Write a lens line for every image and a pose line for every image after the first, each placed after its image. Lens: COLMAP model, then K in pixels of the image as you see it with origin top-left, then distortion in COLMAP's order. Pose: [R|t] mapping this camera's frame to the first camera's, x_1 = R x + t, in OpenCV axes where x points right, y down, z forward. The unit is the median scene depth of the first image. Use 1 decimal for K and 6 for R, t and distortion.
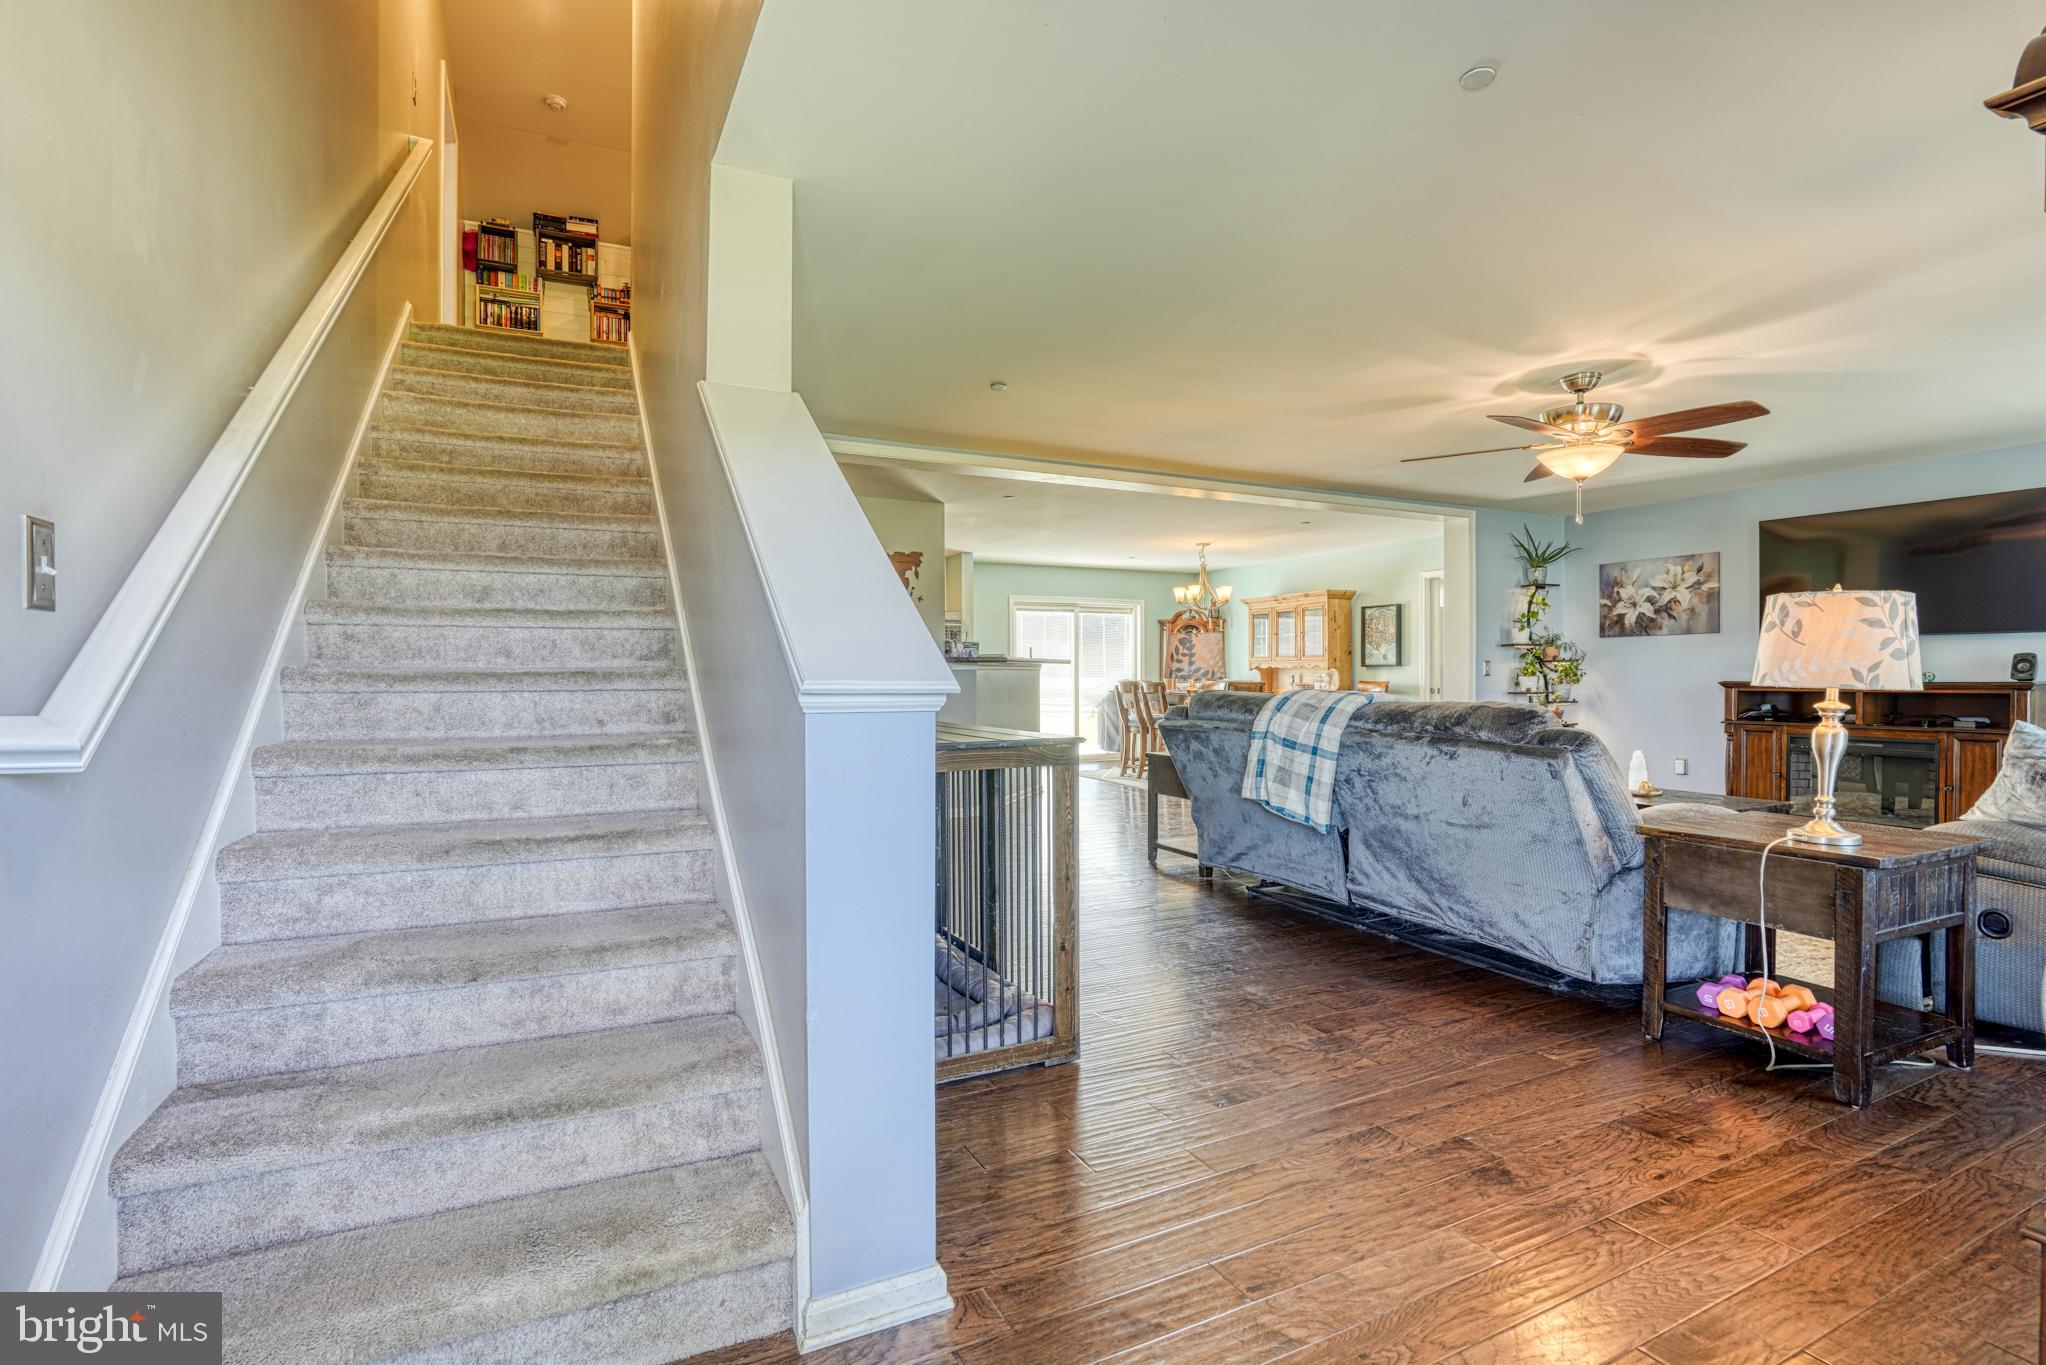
lens RADIAL K [[955.6, 0, 1019.4], [0, 955.6, 673.2], [0, 0, 1]] dist [-0.045598, 0.016388]
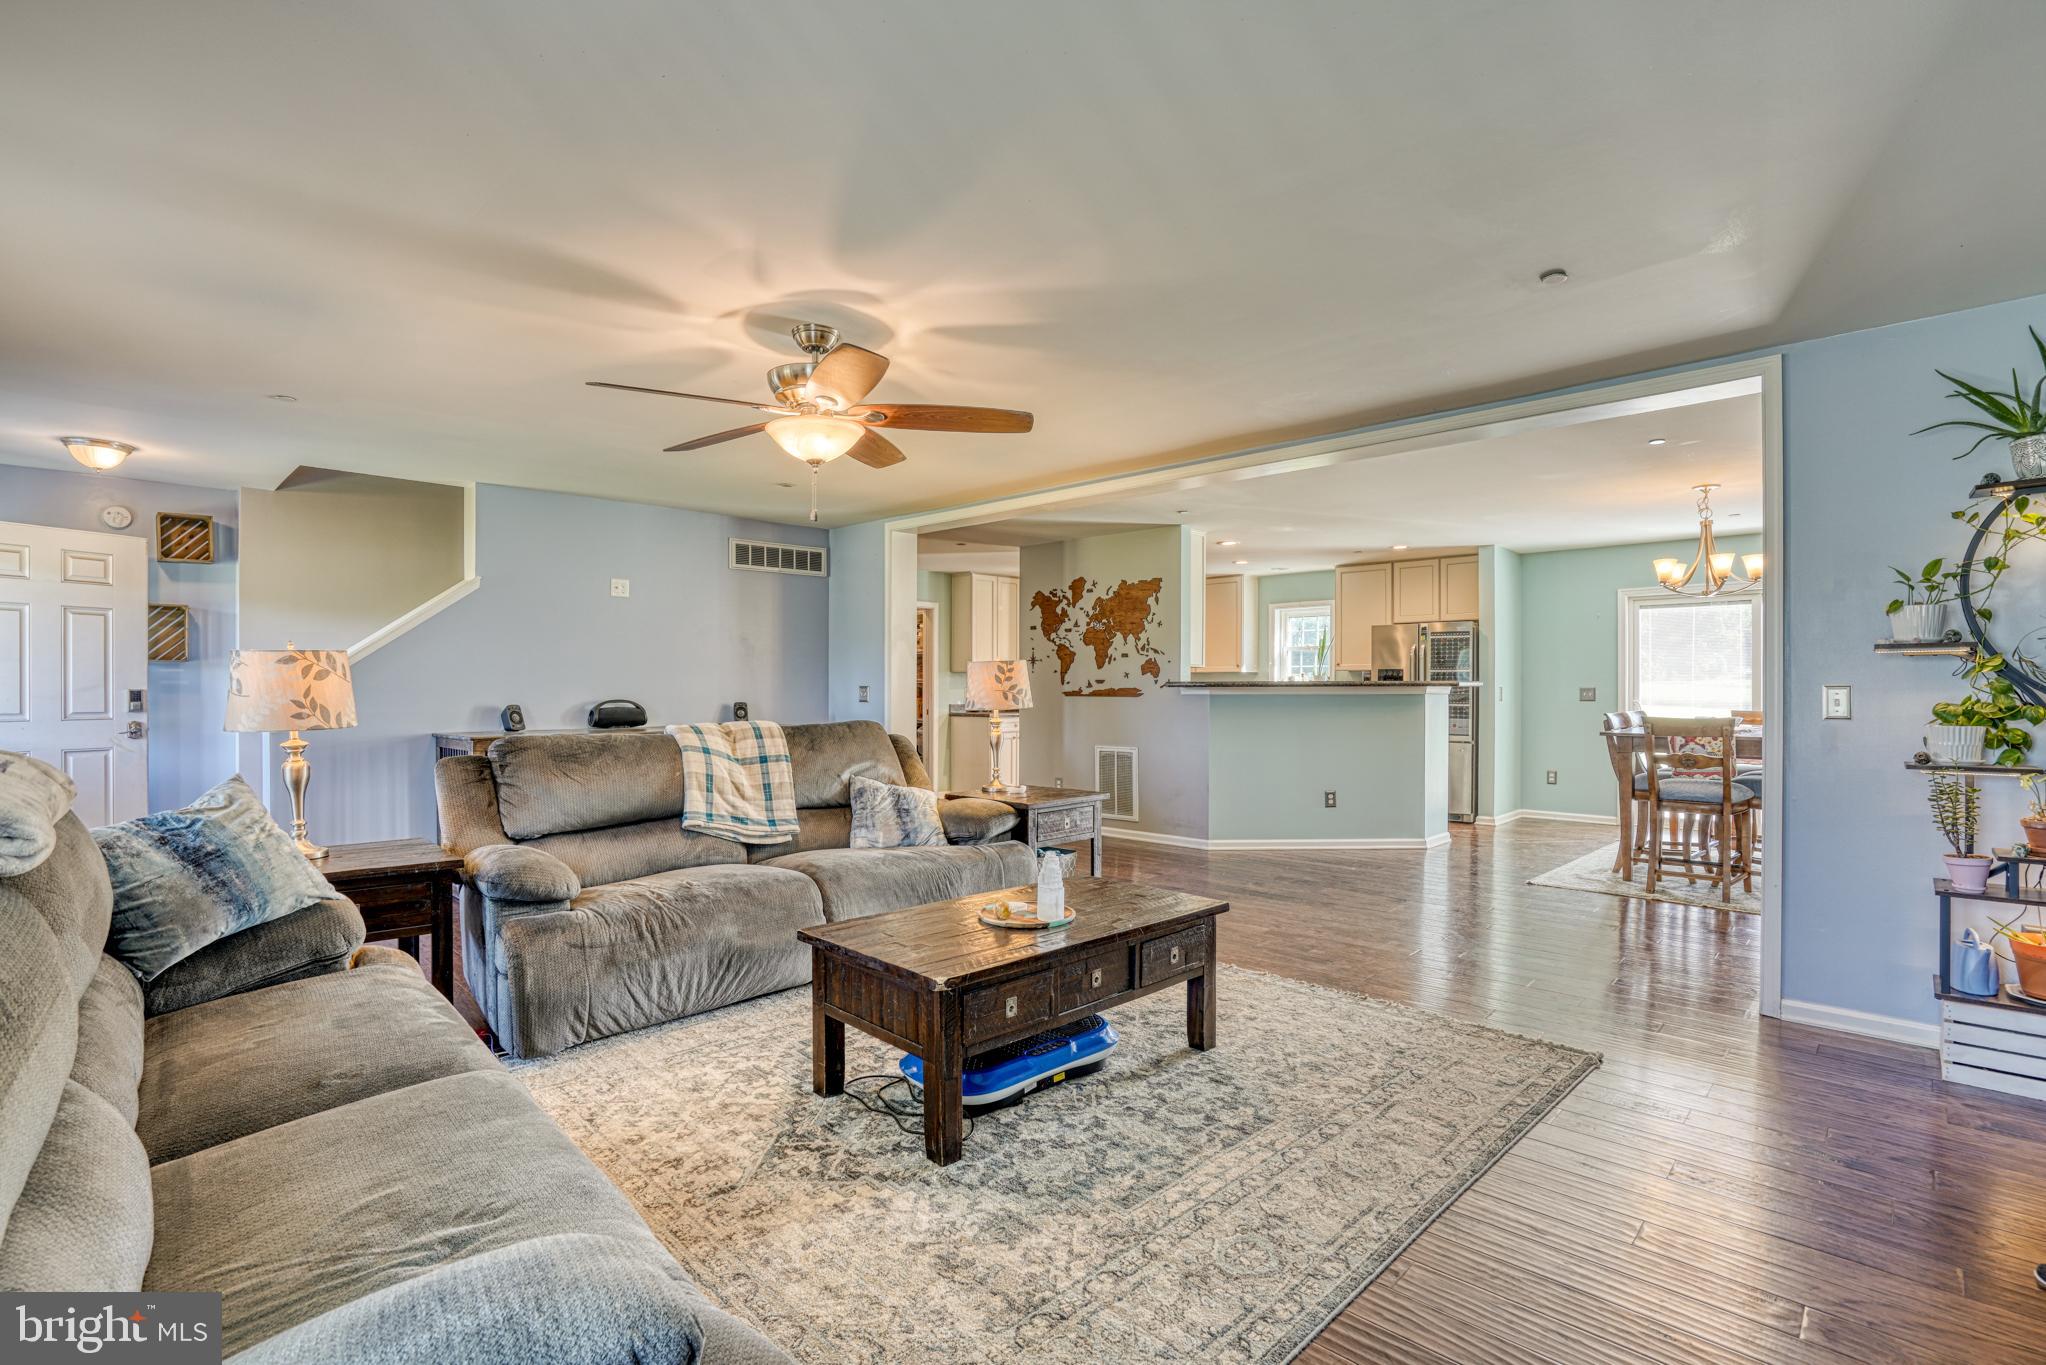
lens RADIAL K [[955.6, 0, 1004.0], [0, 955.6, 682.0], [0, 0, 1]] dist [-0.045598, 0.016388]
pose [[0.327141, 0.001529, -0.944974, 0.773903], [-0.004539, 0.999990, 0.000046, -0.014587], [0.944964, 0.004274, 0.327145, 0.495000]]
